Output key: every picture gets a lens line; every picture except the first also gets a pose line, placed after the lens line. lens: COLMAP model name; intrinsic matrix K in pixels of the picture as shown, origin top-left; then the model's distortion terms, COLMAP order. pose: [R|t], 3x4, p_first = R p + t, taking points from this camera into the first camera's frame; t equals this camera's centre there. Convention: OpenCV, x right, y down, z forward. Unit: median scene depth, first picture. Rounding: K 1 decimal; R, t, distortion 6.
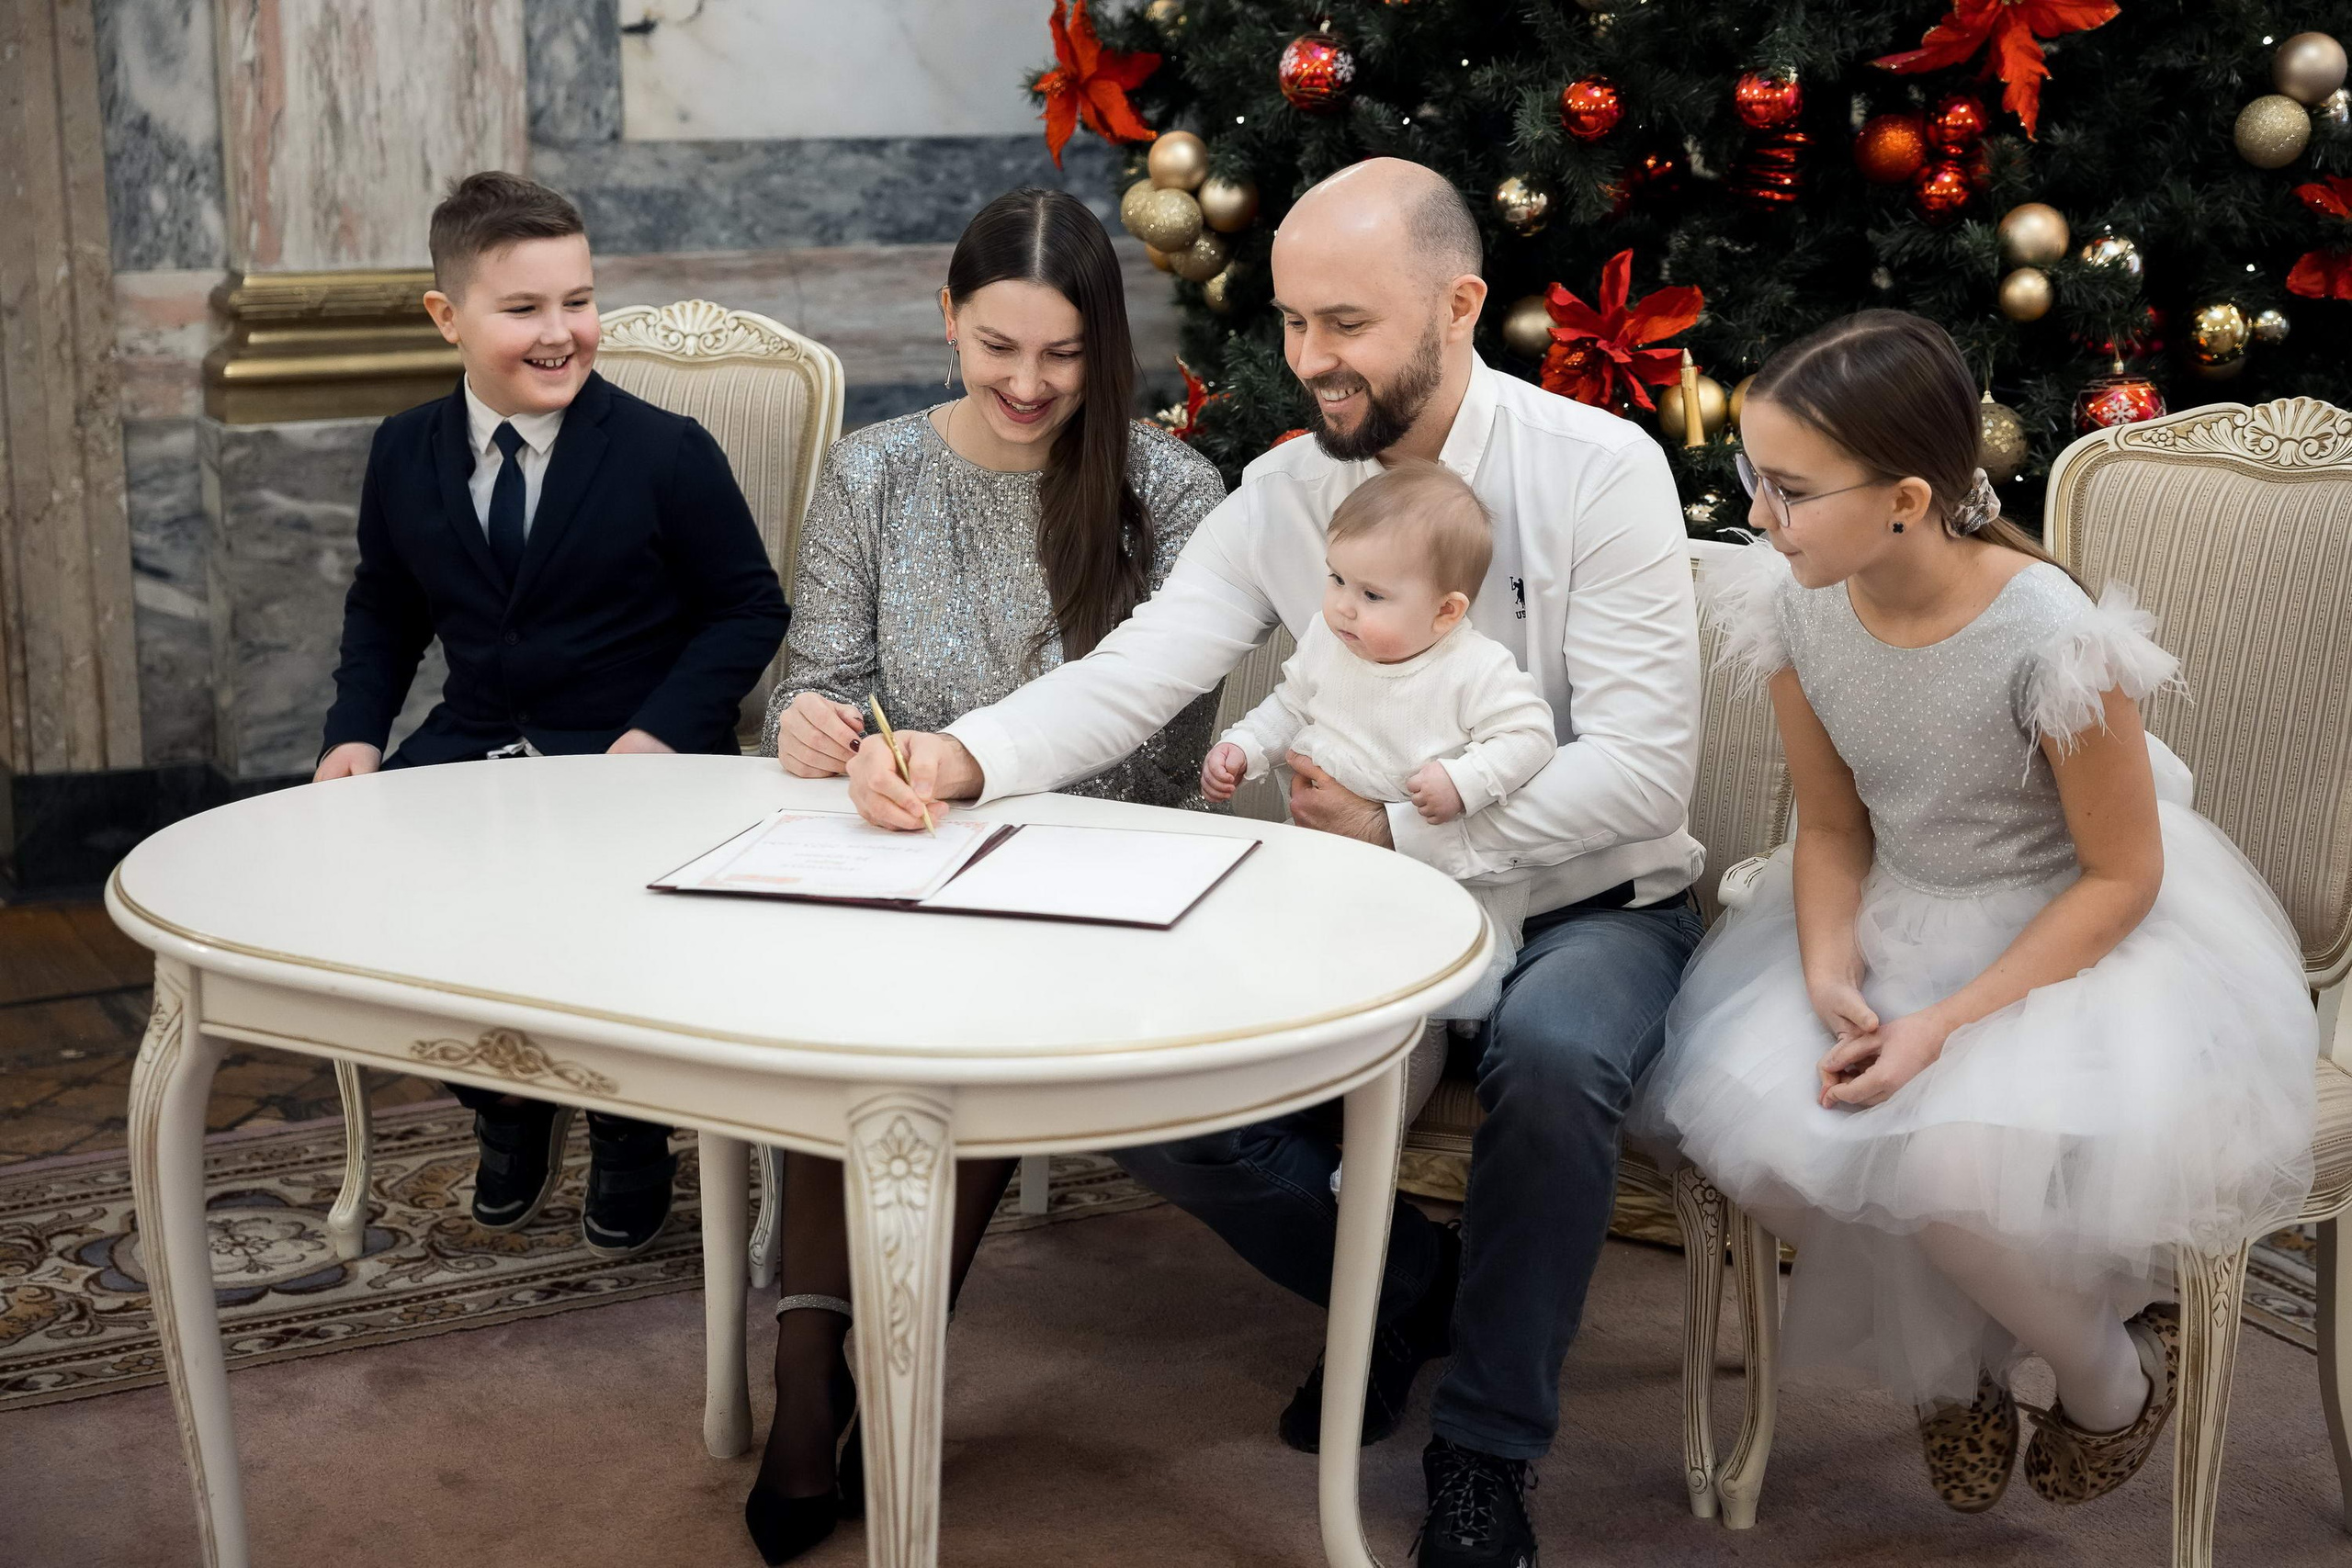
lens RADIAL K [[3937.3, 0, 1181.9], [0, 3937.3, 747.2], [0, 0, 1]] dist [0.222999, -0.108761]
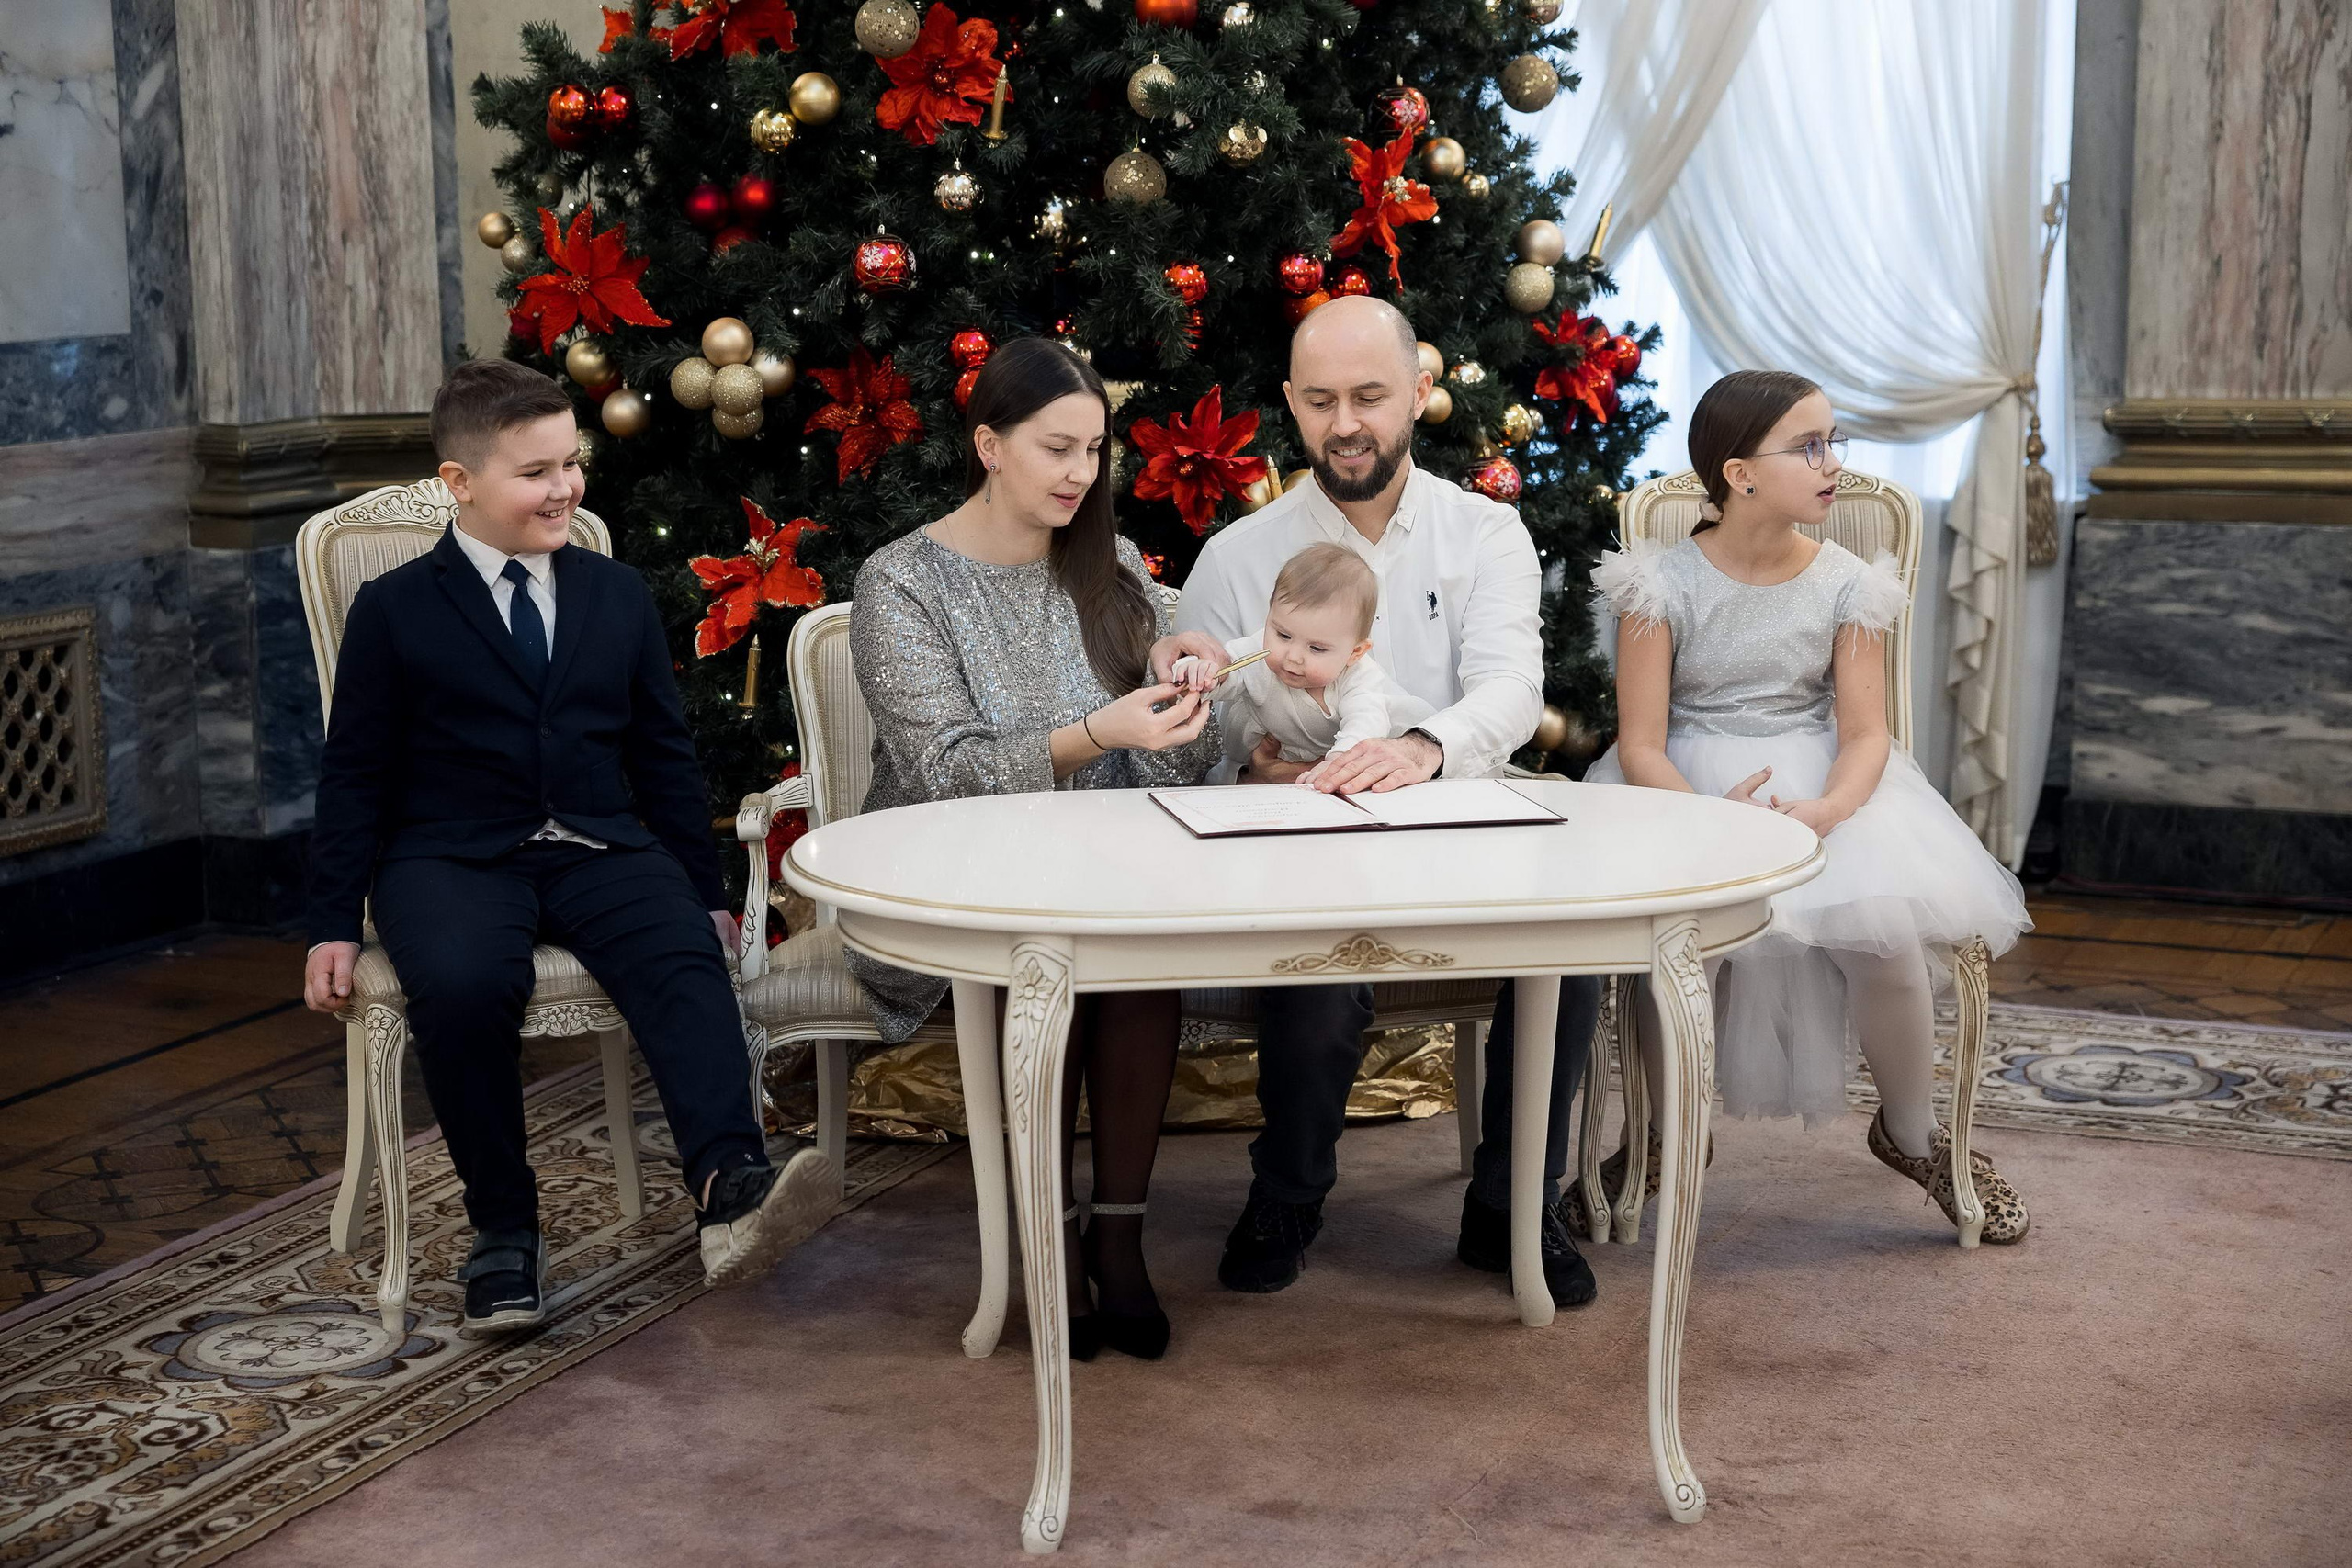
lens RADIAL K [[4182.2, 0, 1178.7], [0, 4182.2, 713.5], [0, 0, 1]] dist [0.273978, 0.054789]
pose [[0.770004, -0.101862, 0.629856, -0.596554], [0.141383, 0.989873, -0.012756, 0.001206], [-0.622178, 0.098873, 0.776607, -0.067342]]
